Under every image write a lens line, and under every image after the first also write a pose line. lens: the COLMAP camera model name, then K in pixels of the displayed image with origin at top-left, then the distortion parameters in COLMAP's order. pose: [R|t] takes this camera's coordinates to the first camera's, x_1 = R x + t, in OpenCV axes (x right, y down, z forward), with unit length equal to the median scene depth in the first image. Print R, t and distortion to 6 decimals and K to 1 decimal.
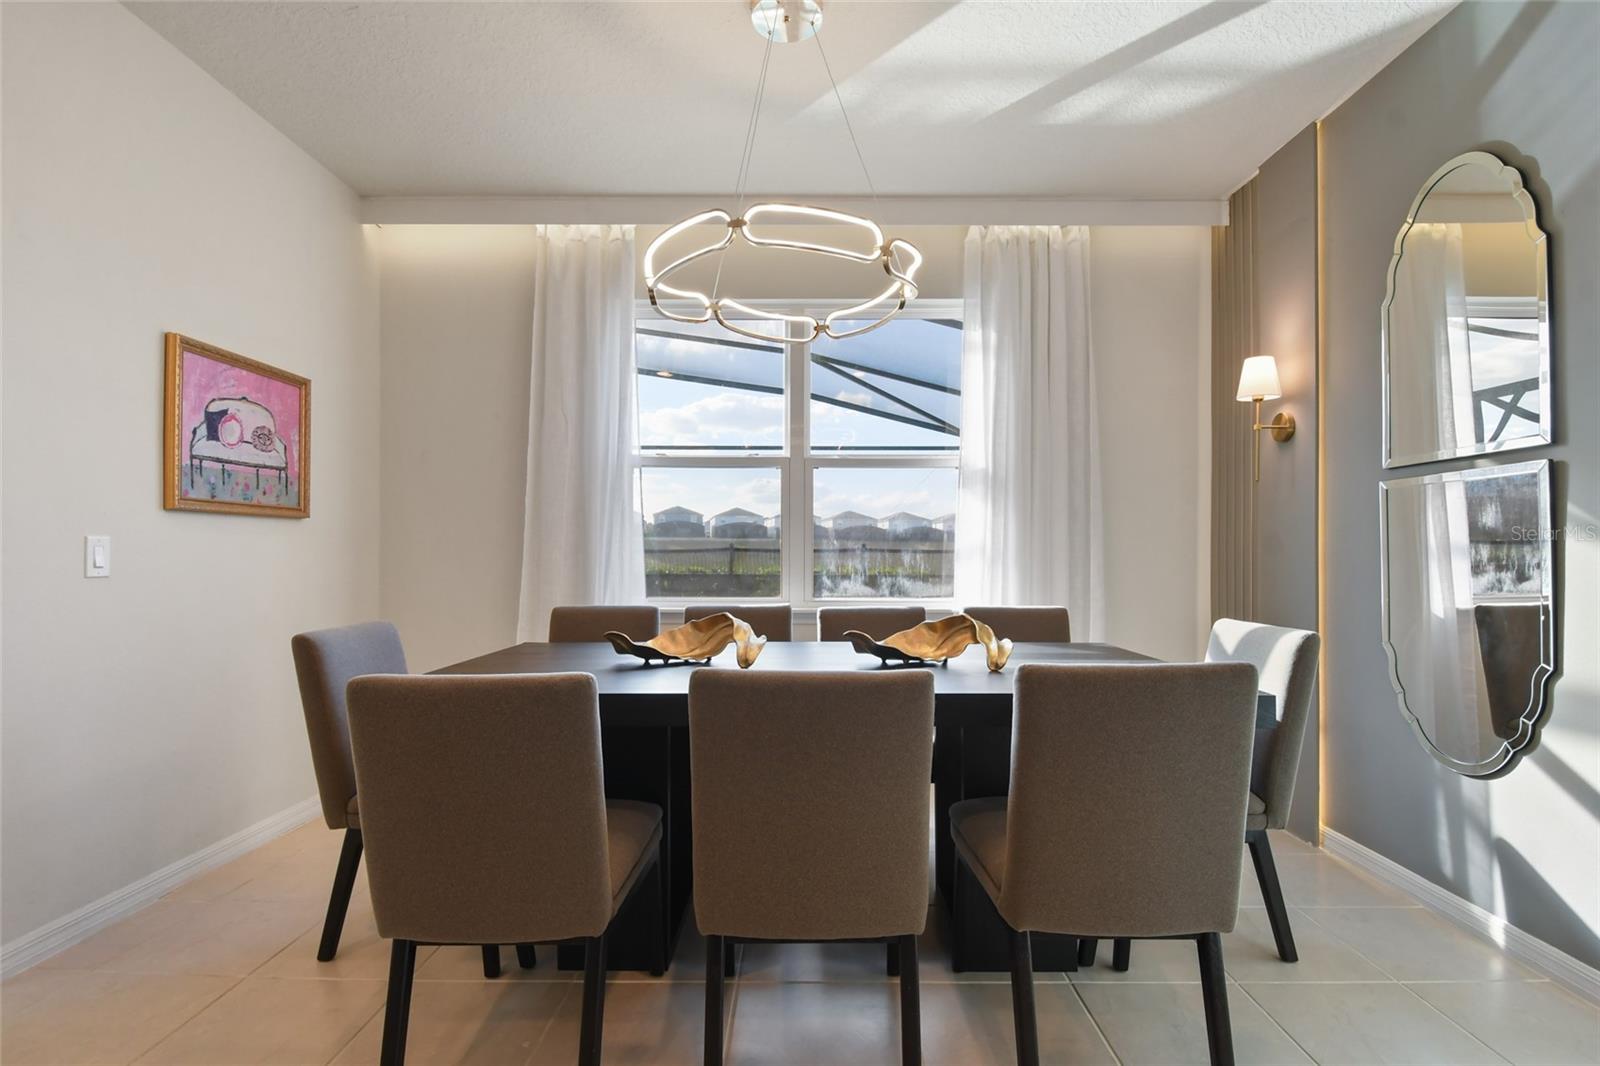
lens RADIAL K [[768.9, 0, 818.0], [0, 768.9, 547.0], [0, 0, 1]] dist [-0.000391, 0.000081]
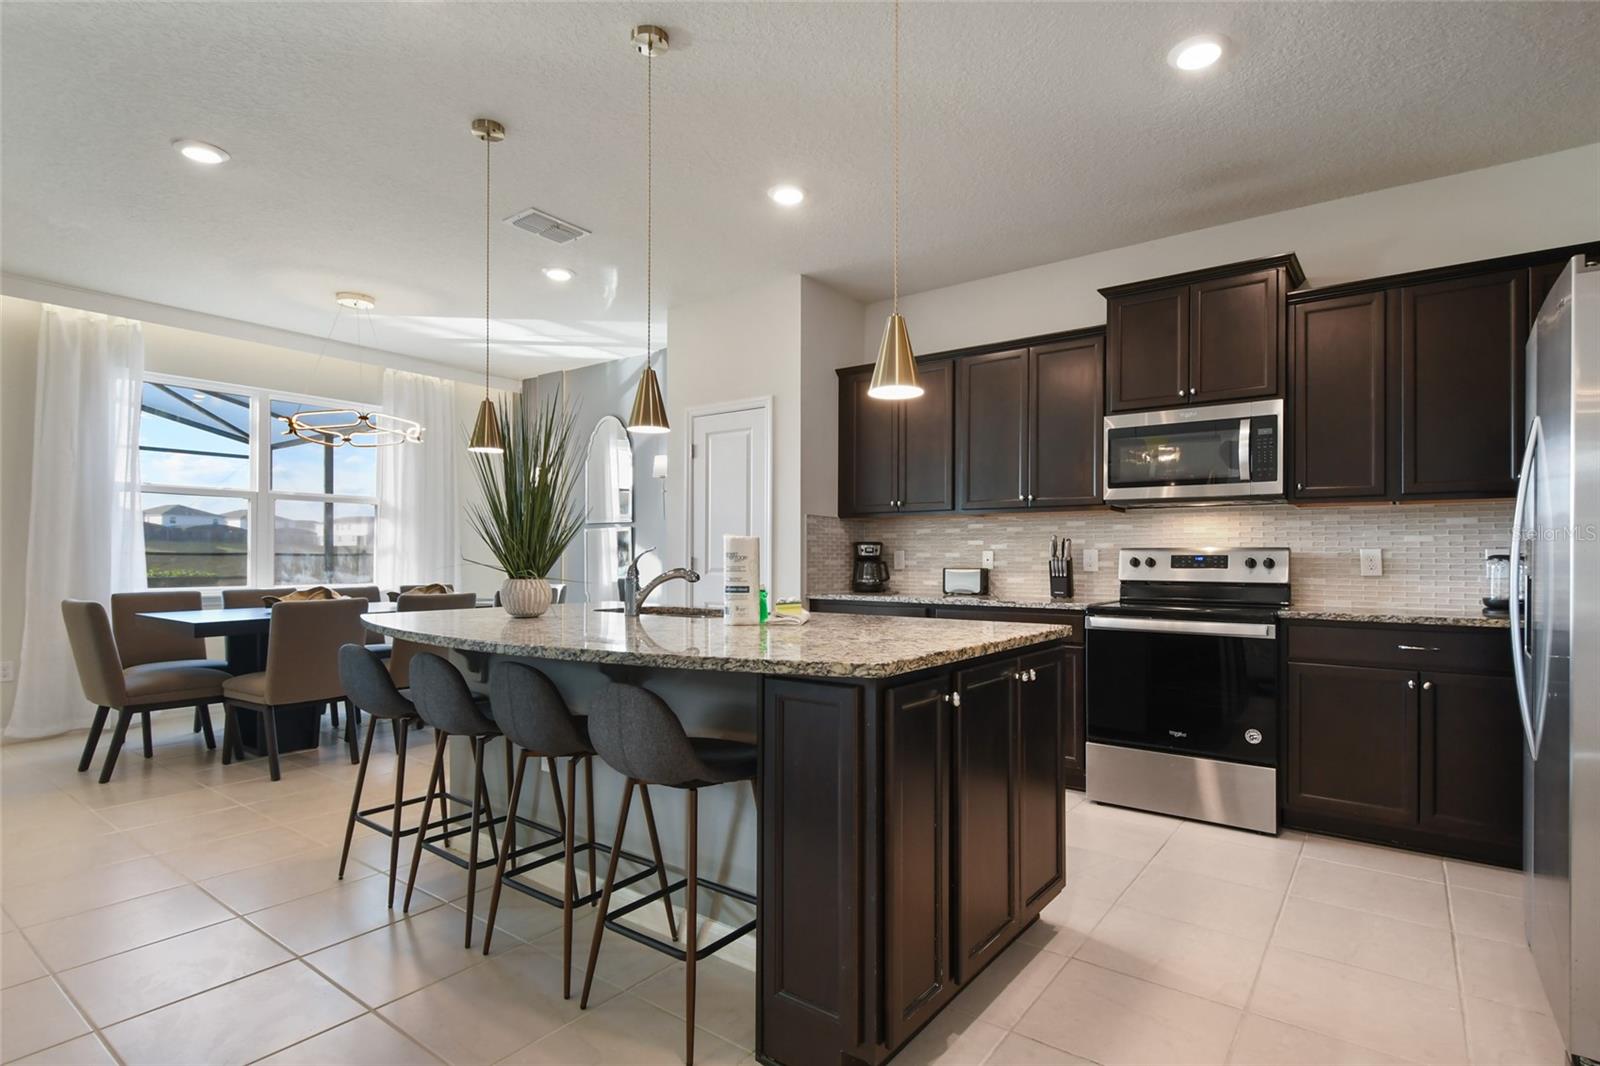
lens RADIAL K [[832.3, 0, 797.9], [0, 832.3, 549.5], [0, 0, 1]] dist [0.019425, -0.000045]
pose [[0.619430, 0.003407, 0.785044, -0.704497], [-0.006221, 0.999980, 0.000568, -0.013109], [-0.785027, -0.005236, 0.619439, -0.889951]]
